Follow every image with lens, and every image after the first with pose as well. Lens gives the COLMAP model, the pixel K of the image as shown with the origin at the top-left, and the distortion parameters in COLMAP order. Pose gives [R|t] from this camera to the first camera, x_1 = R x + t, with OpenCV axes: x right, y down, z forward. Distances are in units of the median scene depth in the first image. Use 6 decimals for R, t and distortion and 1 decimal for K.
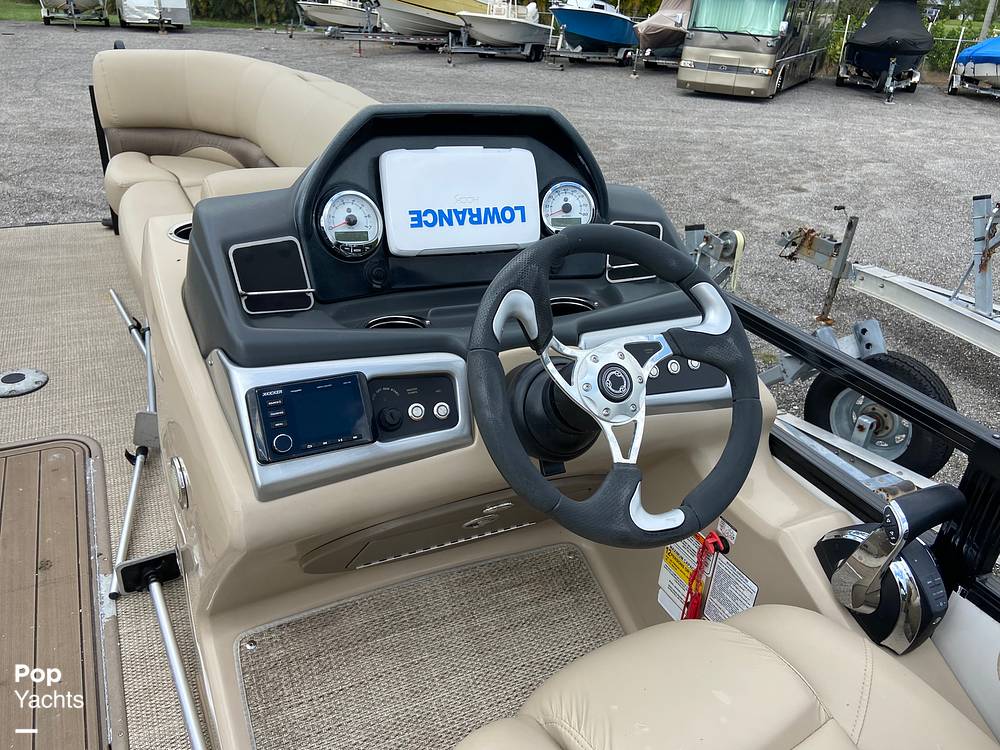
lens RADIAL K [[760.1, 0, 500.0], [0, 760.1, 375.0], [0, 0, 1]] dist [0.121511, -0.143202]
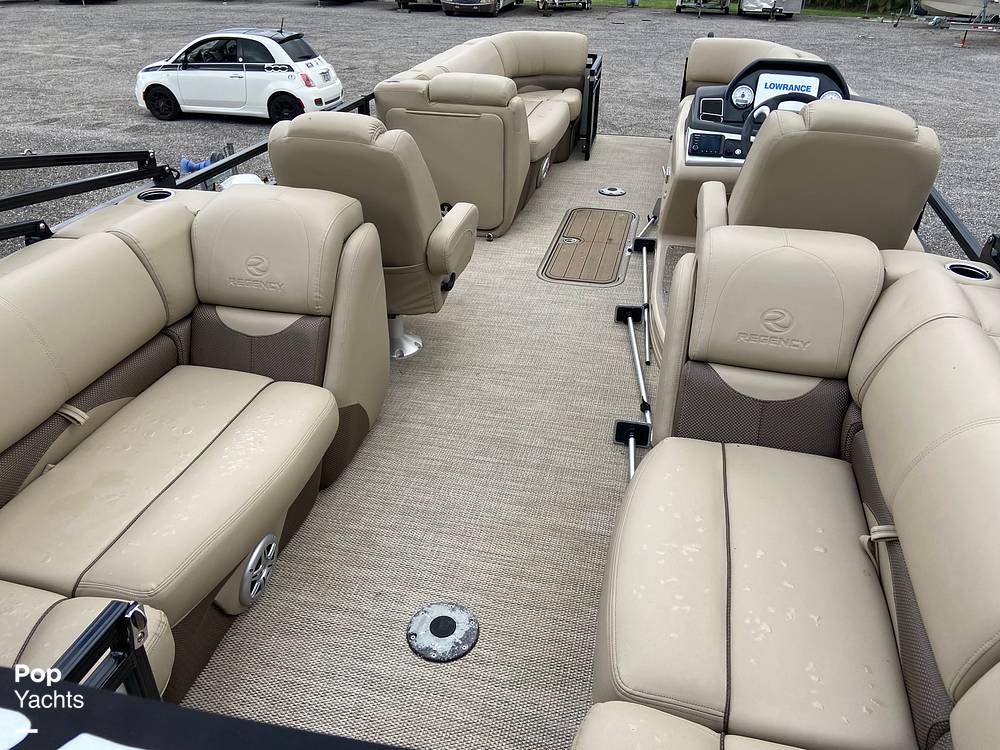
lens RADIAL K [[760.1, 0, 500.0], [0, 760.1, 375.0], [0, 0, 1]] dist [0.121511, -0.143202]
pose [[0.769399, 0.280145, -0.574059, 0.047708], [-0.271983, 0.956837, 0.102411, 0.033682], [0.577971, 0.077340, 0.812384, -0.082461]]
